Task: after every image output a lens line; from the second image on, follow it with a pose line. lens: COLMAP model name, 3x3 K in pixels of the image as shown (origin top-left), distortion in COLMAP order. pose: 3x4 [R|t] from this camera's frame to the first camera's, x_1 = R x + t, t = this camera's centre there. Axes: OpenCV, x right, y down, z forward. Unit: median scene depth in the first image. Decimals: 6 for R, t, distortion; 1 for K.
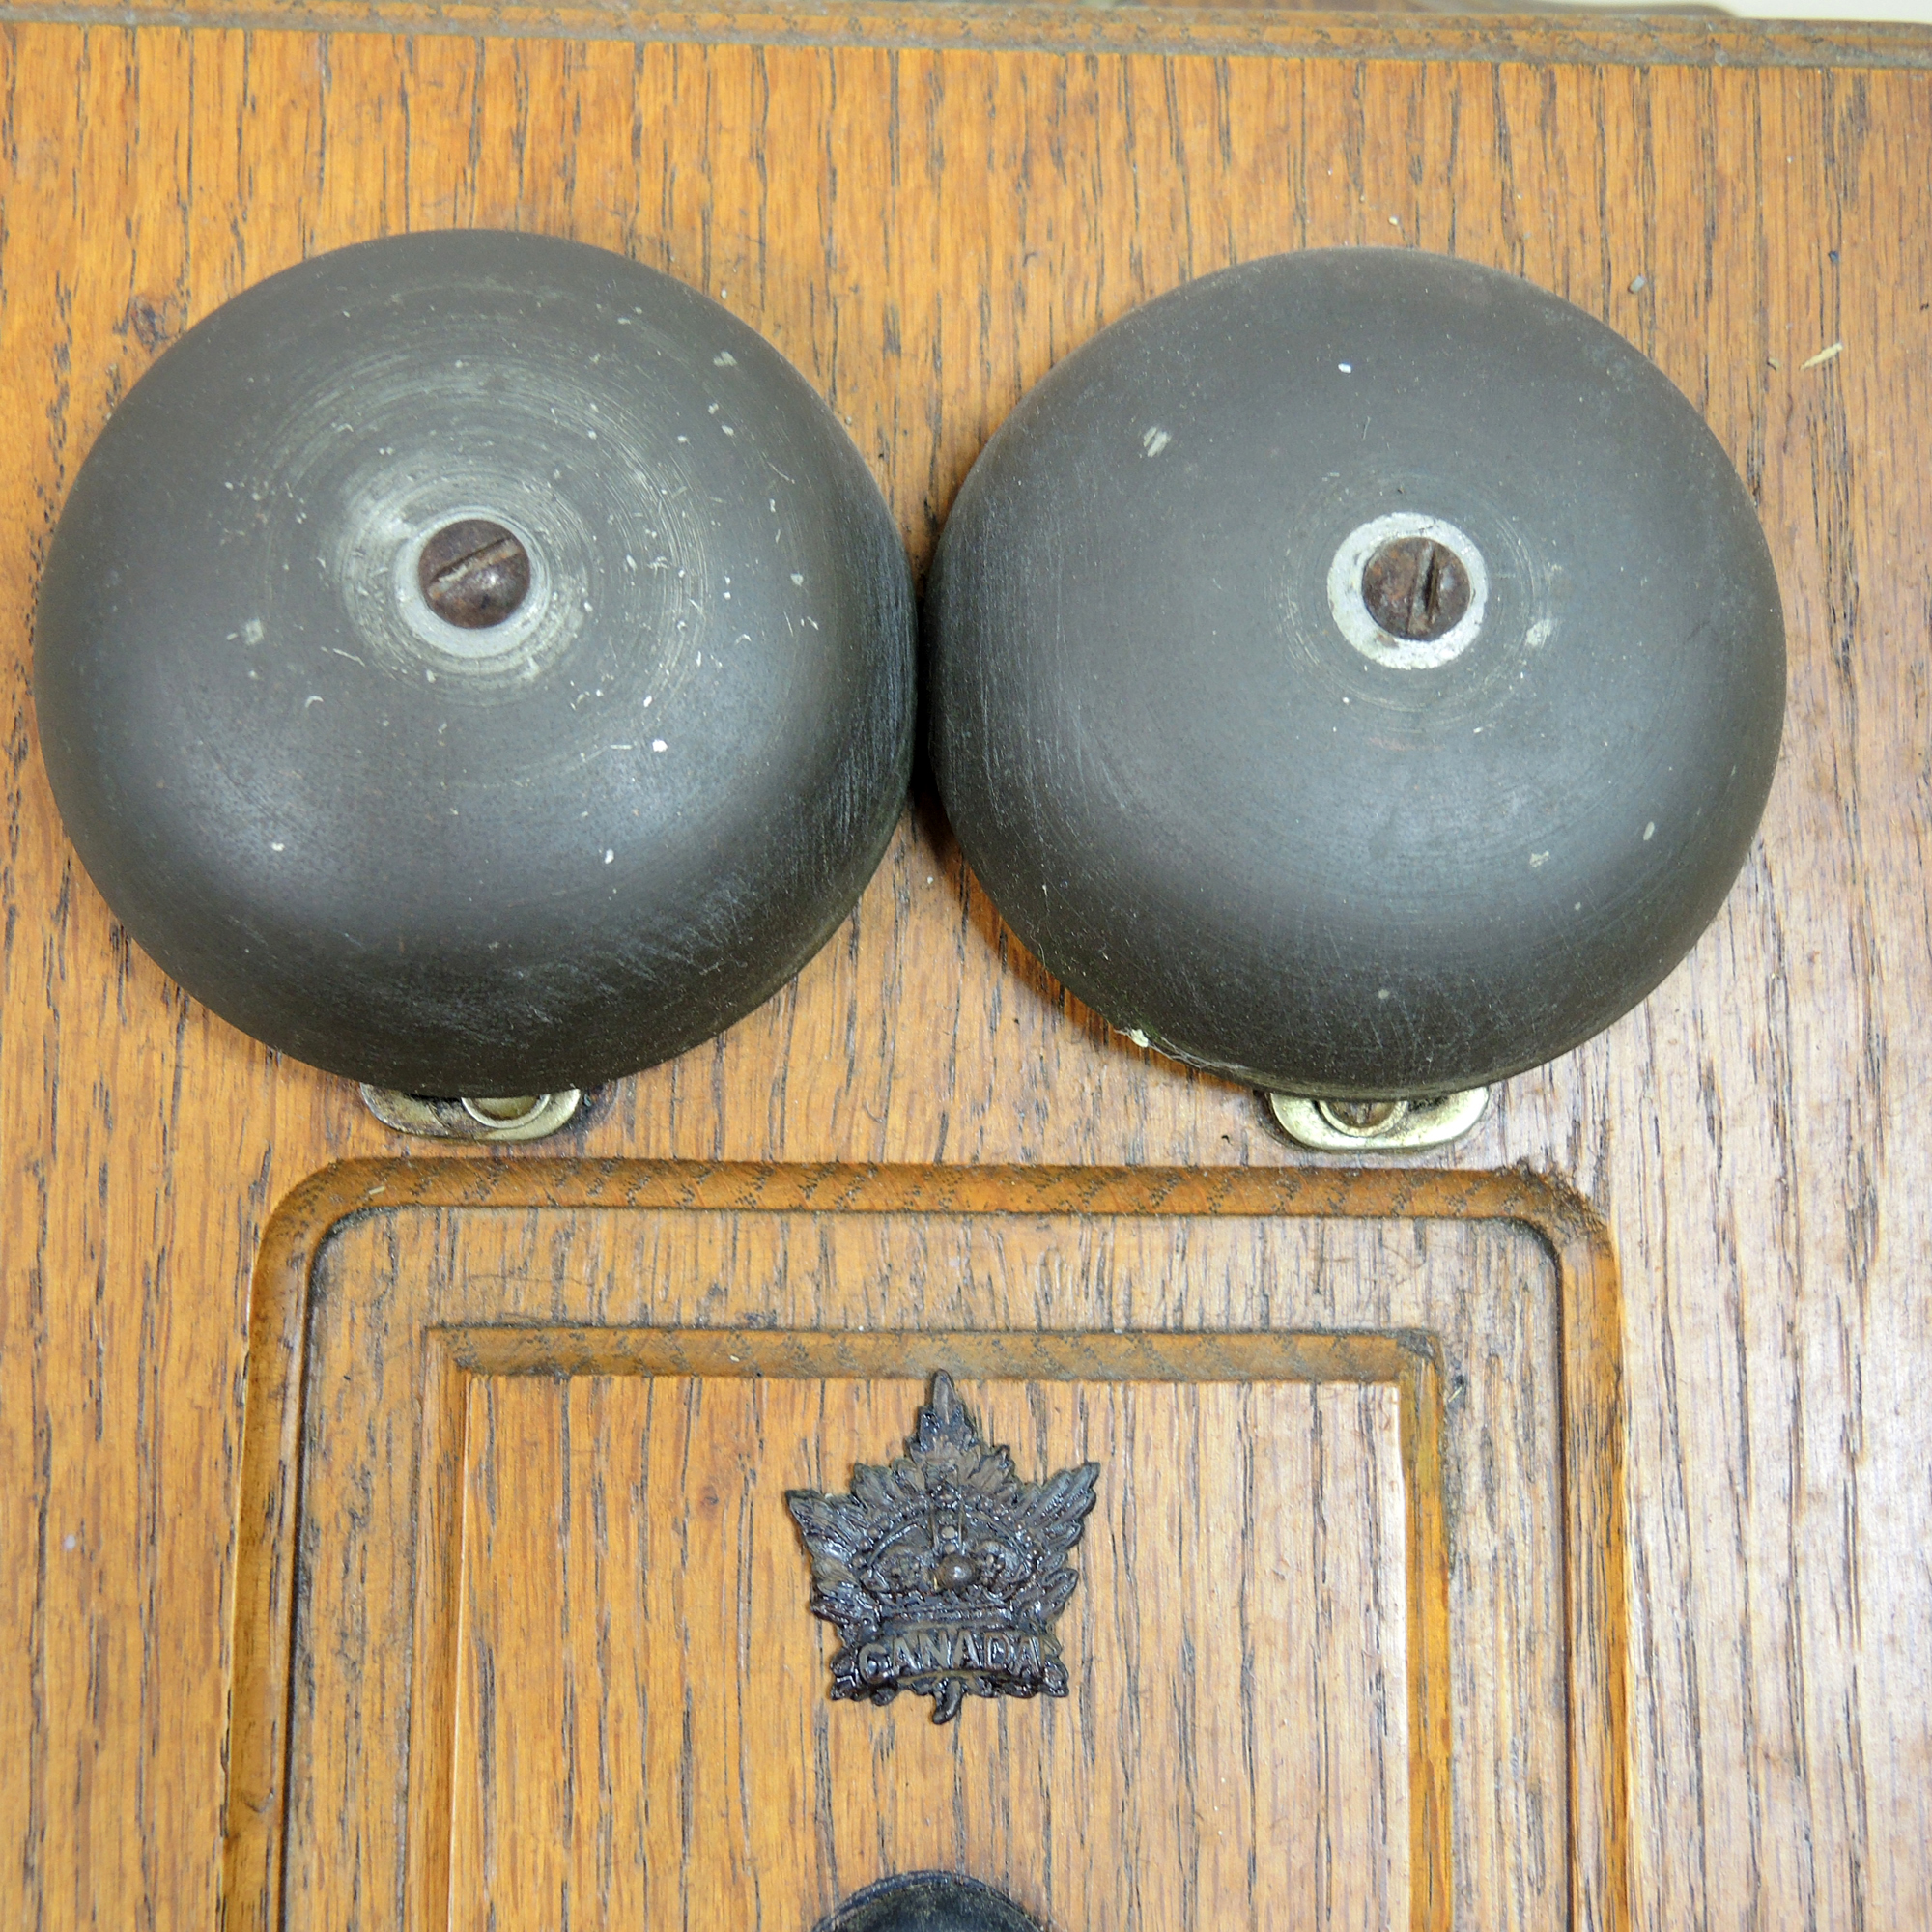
lens RADIAL K [[3198.2, 0, 966.0], [0, 3198.2, 966.0], [0, 0, 1]] dist [0.121797, -0.163332]
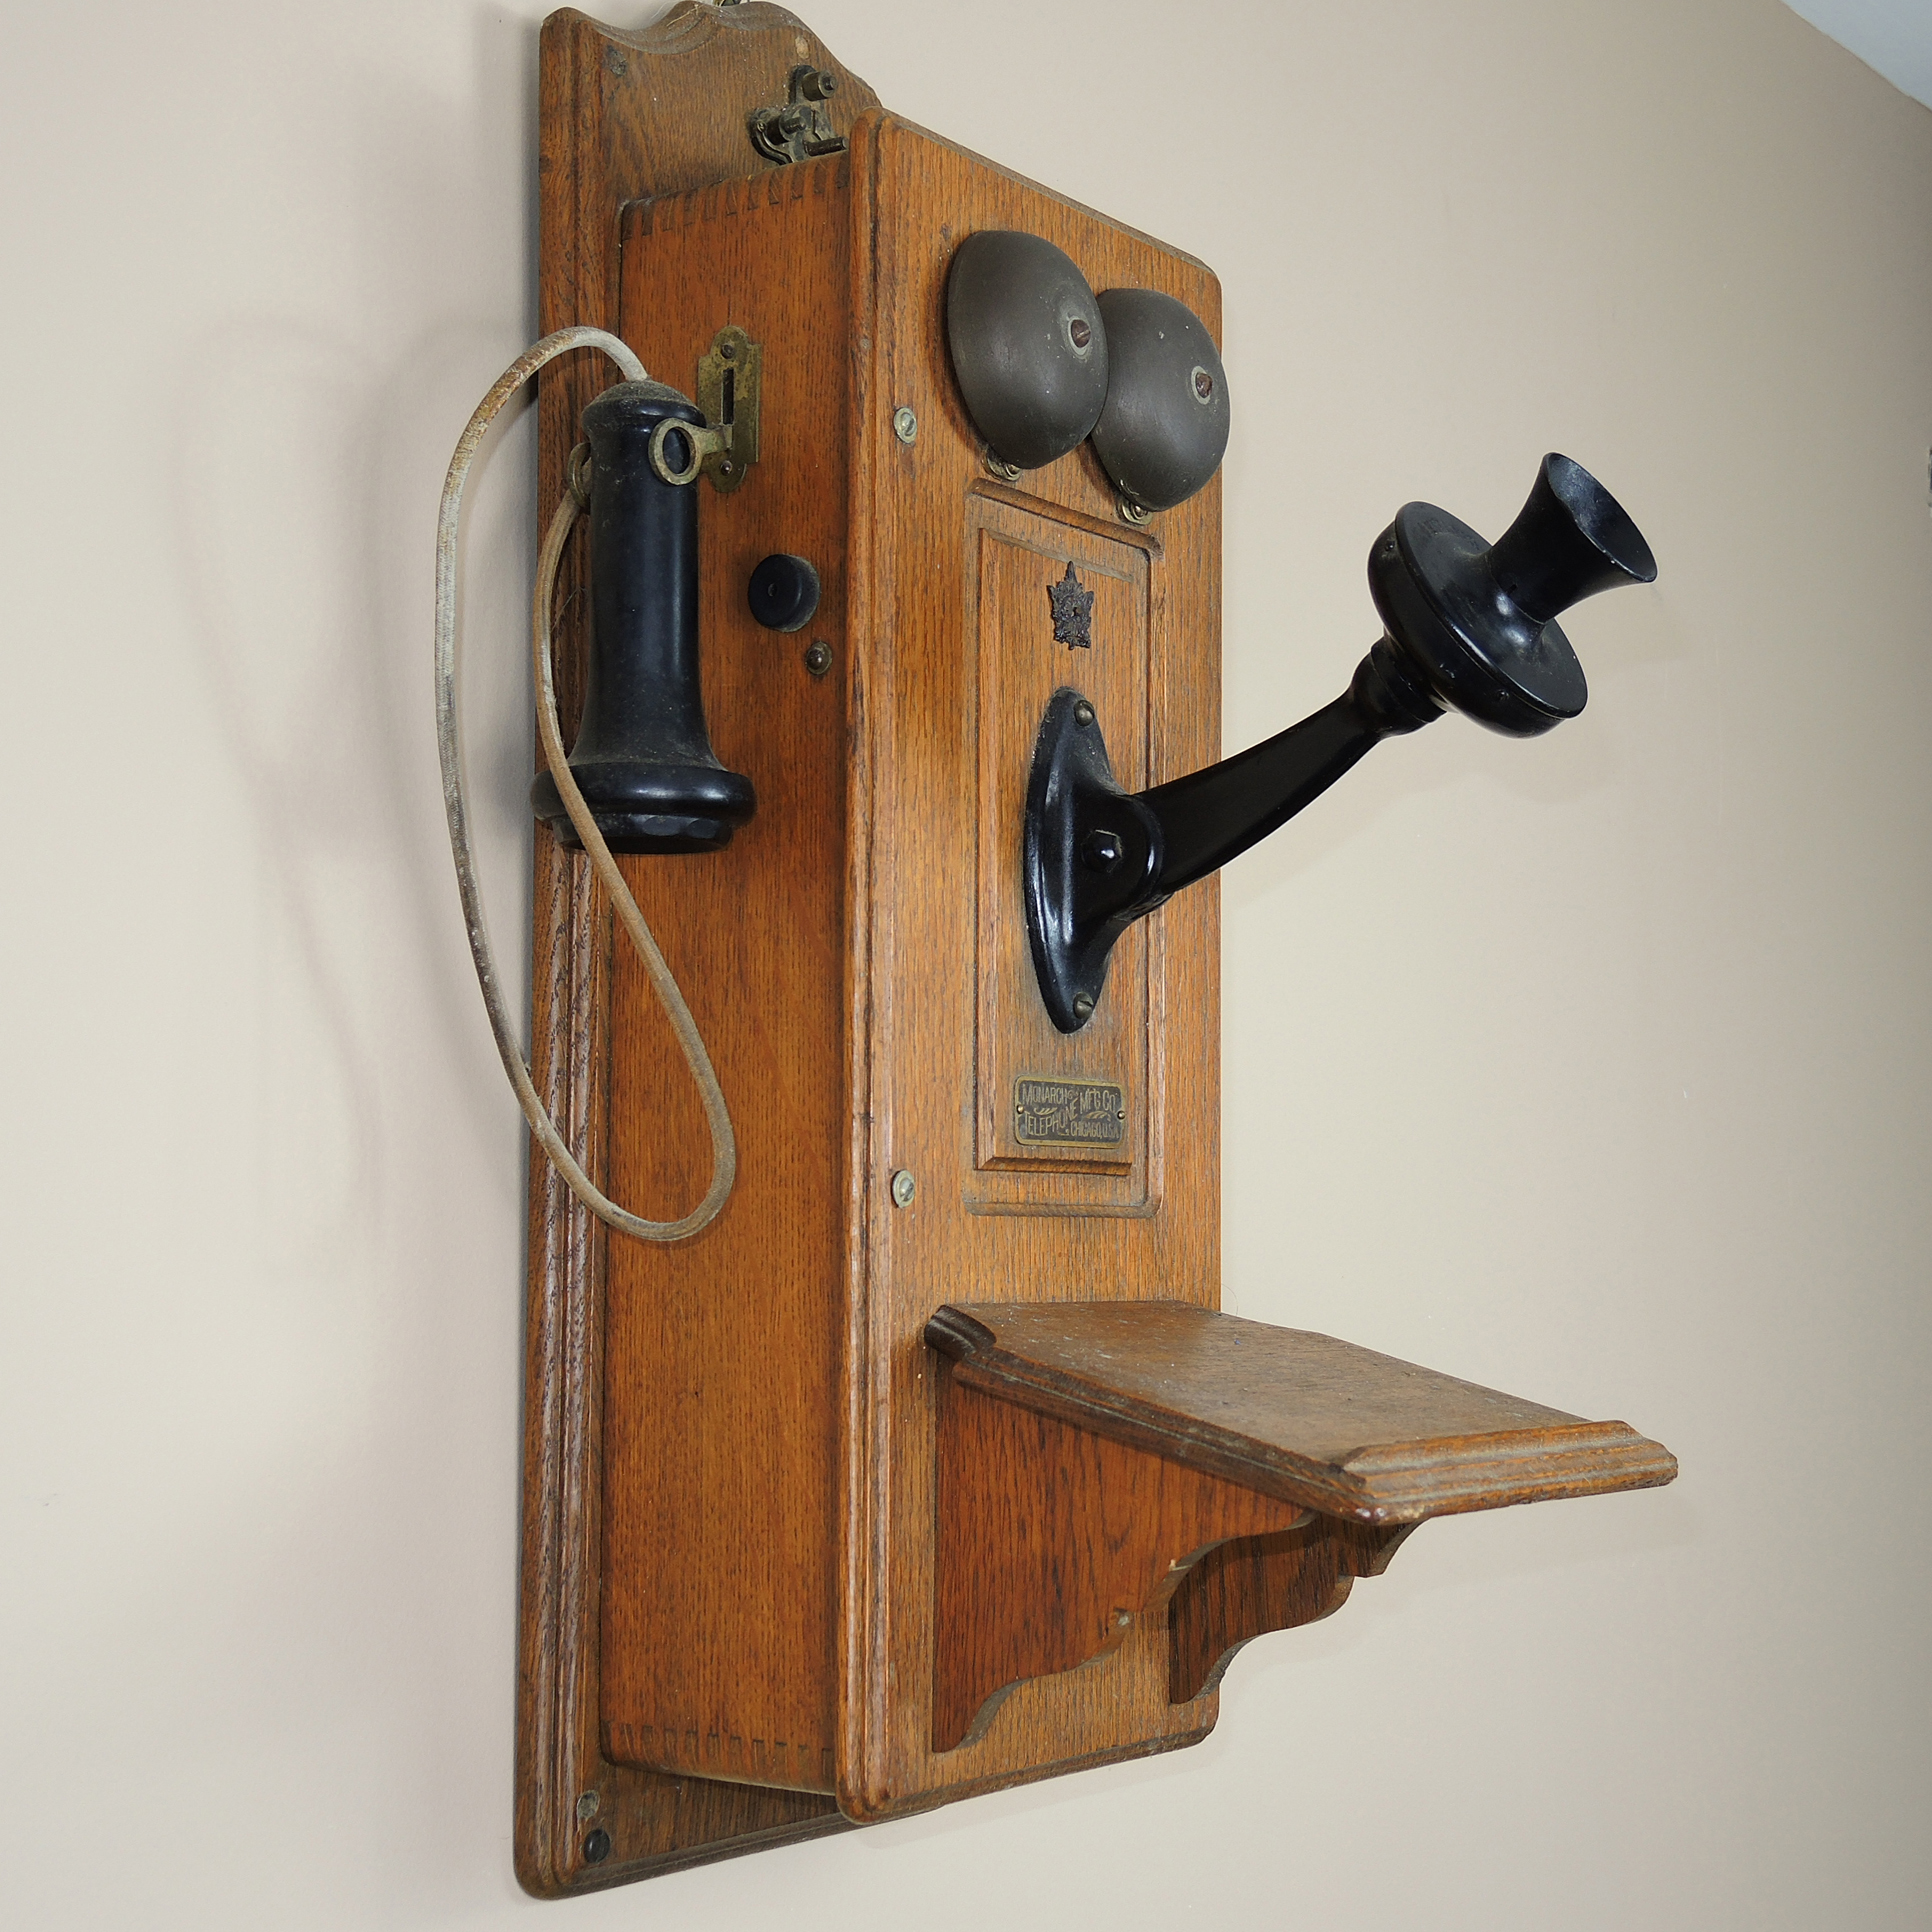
lens RADIAL K [[3198.2, 0, 966.0], [0, 3198.2, 966.0], [0, 0, 1]] dist [0.121797, -0.163332]
pose [[0.615631, 0.061071, 0.785665, -3.029958], [-0.093382, 0.995621, -0.004219, 0.628913], [-0.782482, -0.070770, 0.618638, -1.289915]]
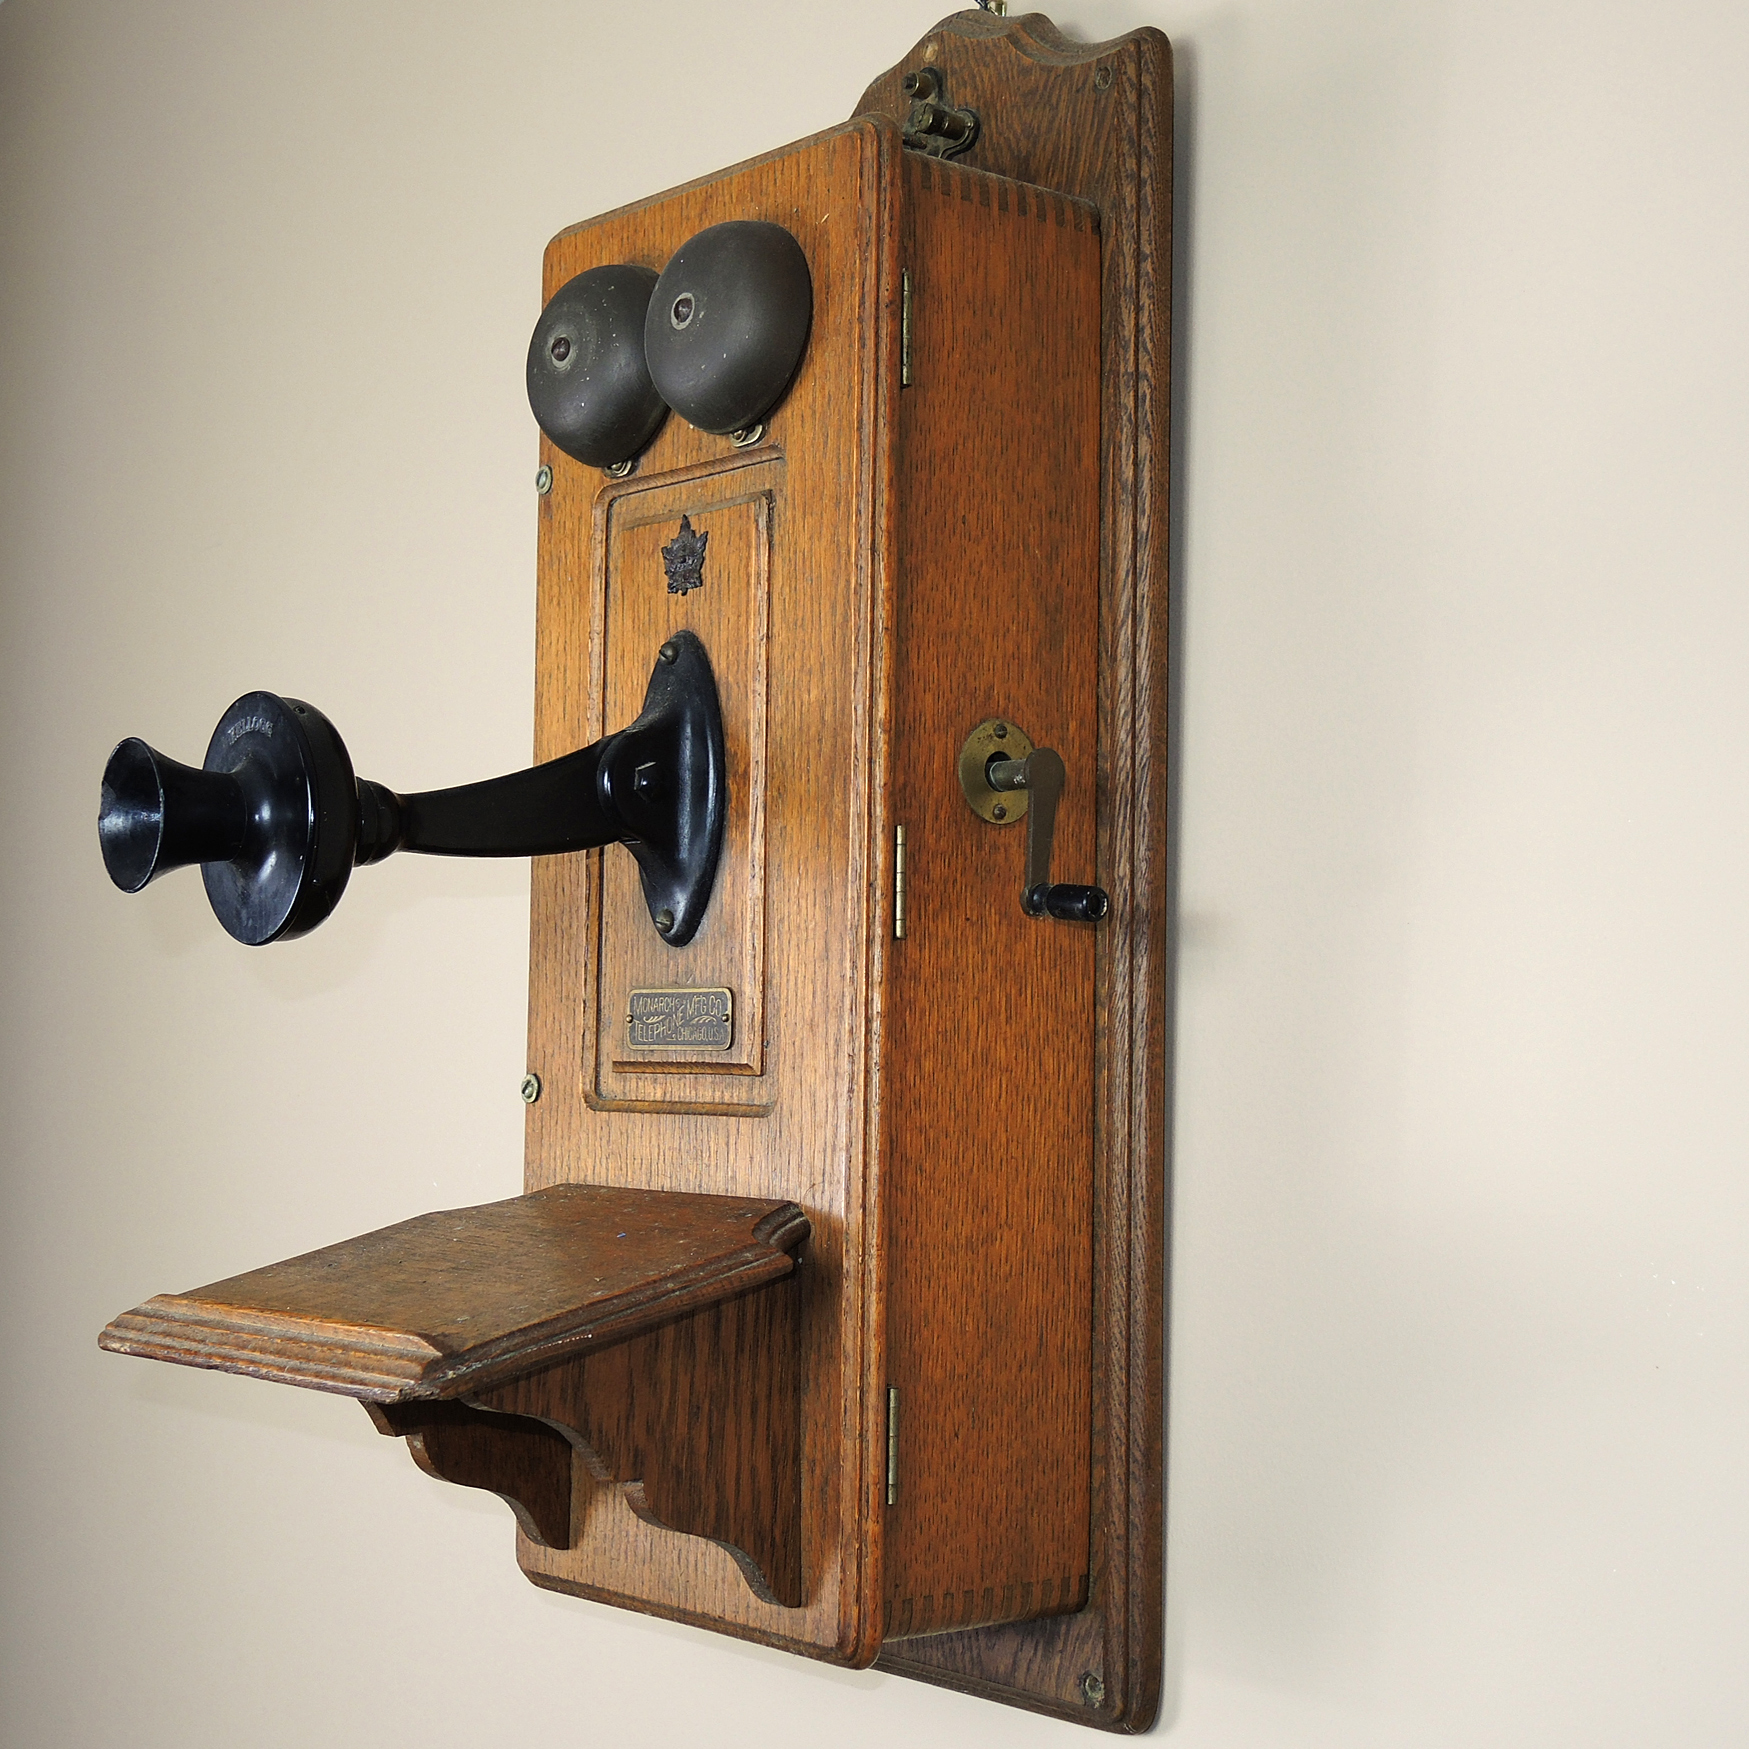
lens RADIAL K [[2892.3, 0, 874.5], [0, 2892.3, 874.5], [0, 0, 1]] dist [0.049744, 0.147228]
pose [[0.608935, -0.050794, -0.791592, 3.080799], [0.084413, 0.996430, 0.000998, 0.605571], [0.788716, -0.067429, 0.611049, -1.133943]]
